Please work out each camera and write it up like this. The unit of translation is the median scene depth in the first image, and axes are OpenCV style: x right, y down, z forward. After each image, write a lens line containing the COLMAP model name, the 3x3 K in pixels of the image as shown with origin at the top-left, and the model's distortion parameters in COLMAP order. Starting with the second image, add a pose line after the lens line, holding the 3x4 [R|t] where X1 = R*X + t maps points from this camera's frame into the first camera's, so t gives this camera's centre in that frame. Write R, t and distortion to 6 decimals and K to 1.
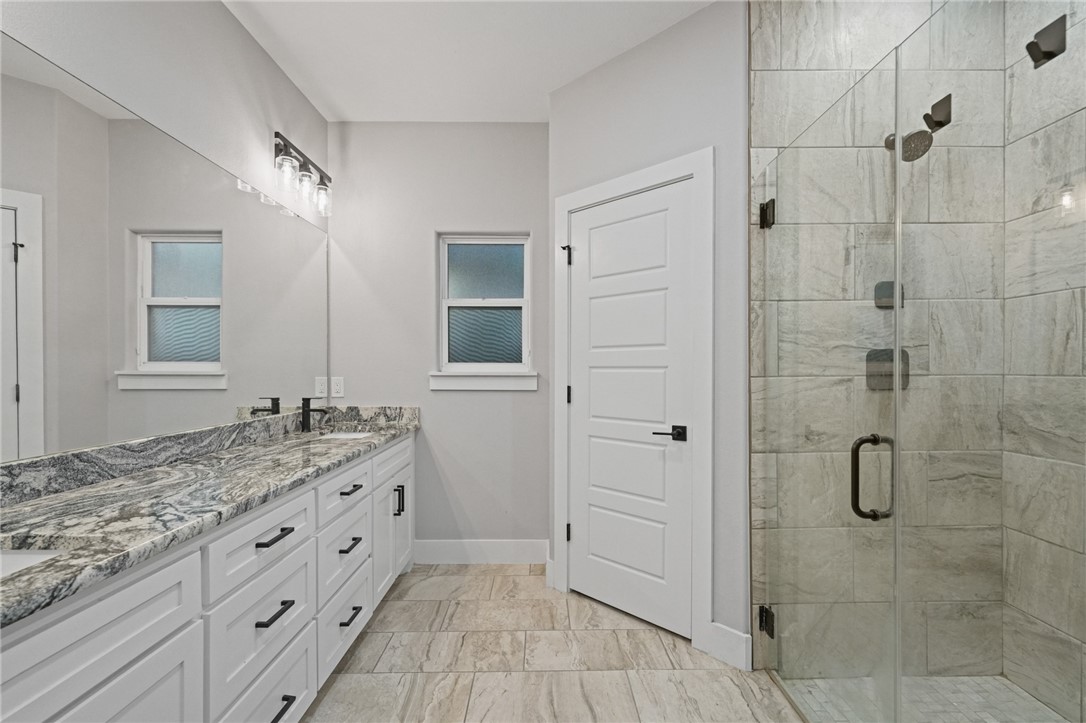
lens RADIAL K [[482.7, 0, 516.1], [0, 482.7, 375.2], [0, 0, 1]] dist [0.001884, 0.001605]
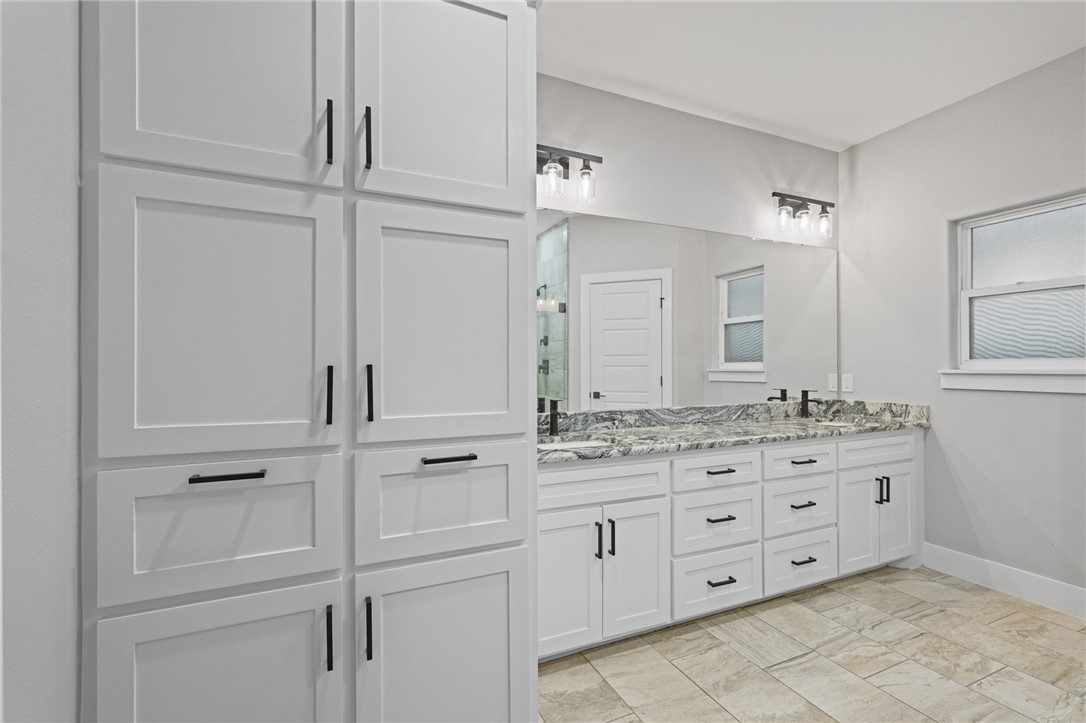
lens RADIAL K [[482.7, 0, 548.8], [0, 482.7, 365.9], [0, 0, 1]] dist [0.001884, 0.001605]
pose [[0.404734, -0.004567, -0.914423, 0.440876], [-0.007253, 0.999940, -0.008205, -0.000894], [0.914406, 0.009953, 0.404676, -0.108710]]
